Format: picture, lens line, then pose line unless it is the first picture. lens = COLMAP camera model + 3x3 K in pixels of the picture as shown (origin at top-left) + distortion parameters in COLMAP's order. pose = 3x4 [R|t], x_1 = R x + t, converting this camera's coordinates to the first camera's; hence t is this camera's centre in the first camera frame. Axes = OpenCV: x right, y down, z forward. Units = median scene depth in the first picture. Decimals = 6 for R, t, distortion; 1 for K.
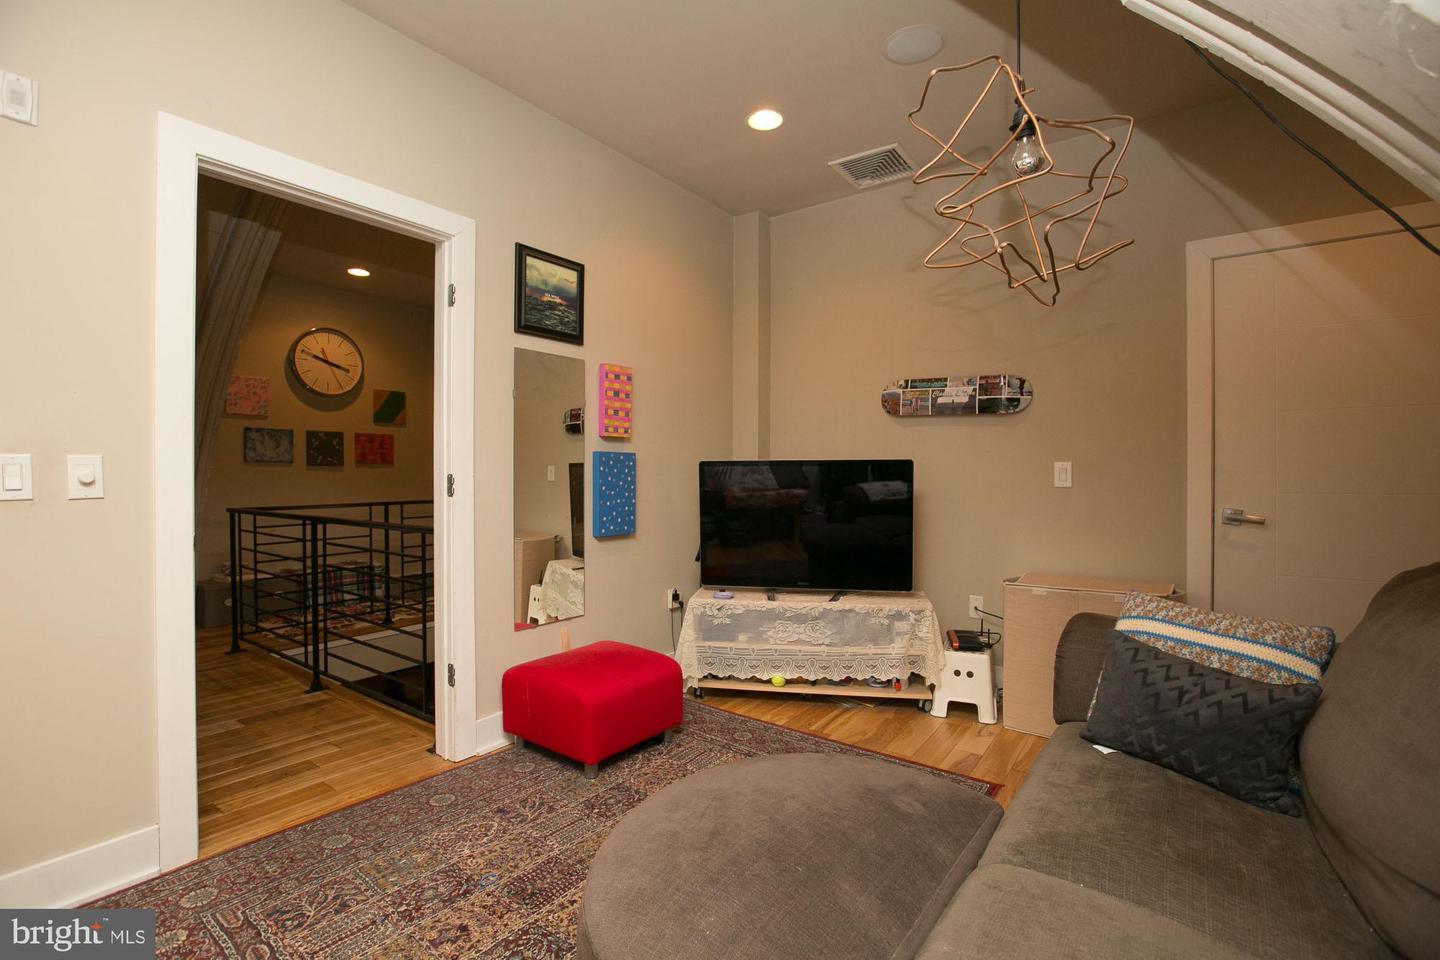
lens RADIAL K [[678.9, 0, 718.5], [0, 678.9, 472.4], [0, 0, 1]] dist [-0.043405, 0.010091]
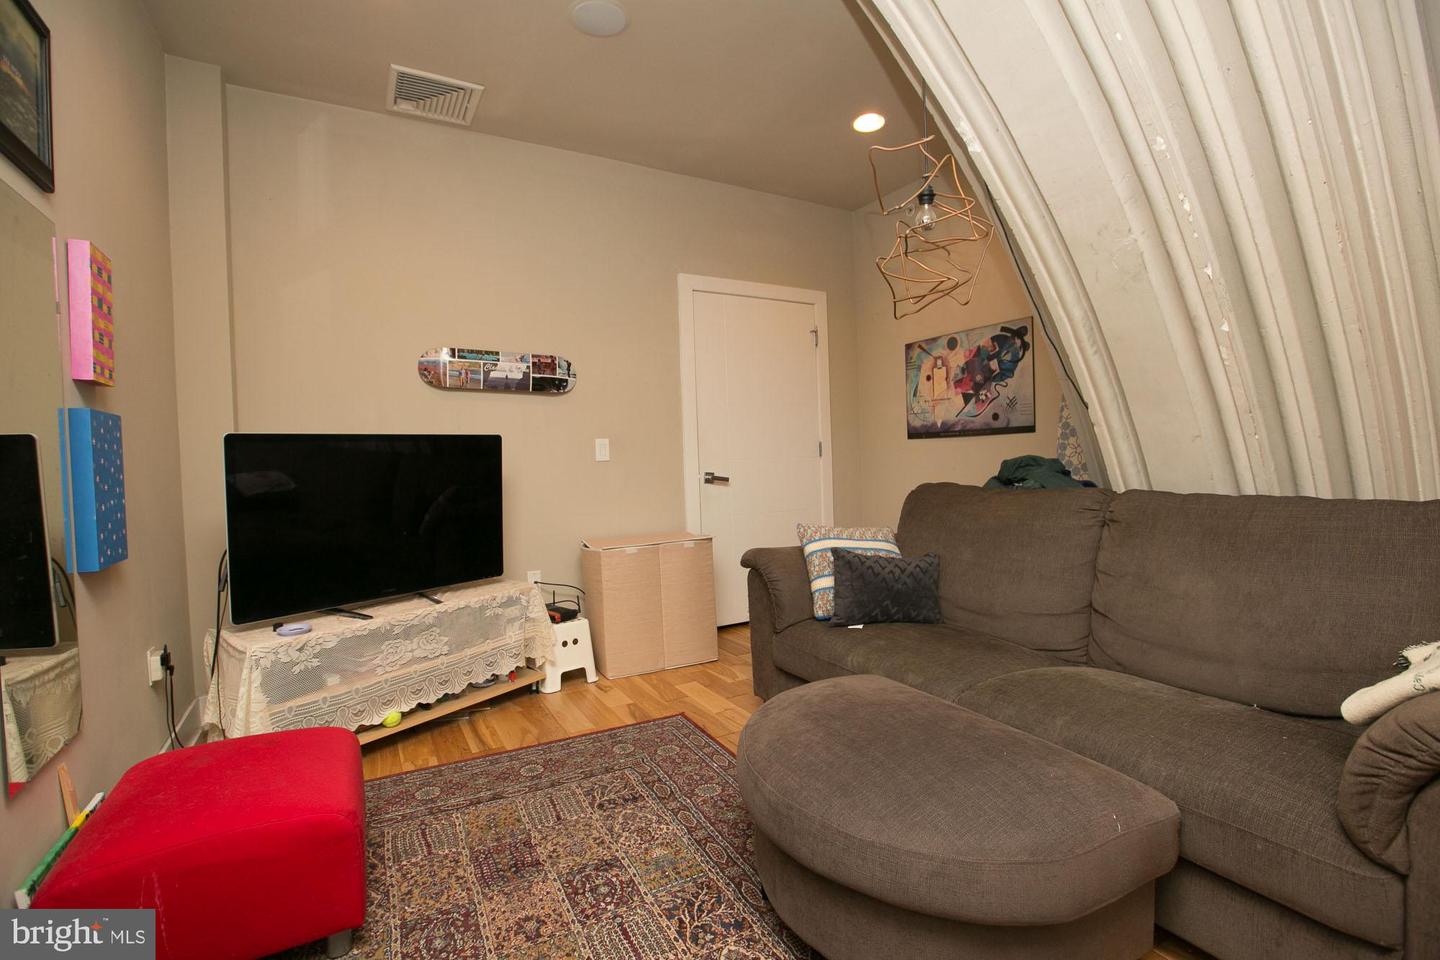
lens RADIAL K [[678.9, 0, 703.8], [0, 678.9, 474.7], [0, 0, 1]] dist [-0.043405, 0.010091]
pose [[0.403373, -0.033746, 0.914413, -0.464432], [0.027384, 0.999317, 0.024799, 0.021254], [-0.914626, 0.015037, 0.404022, 0.369744]]
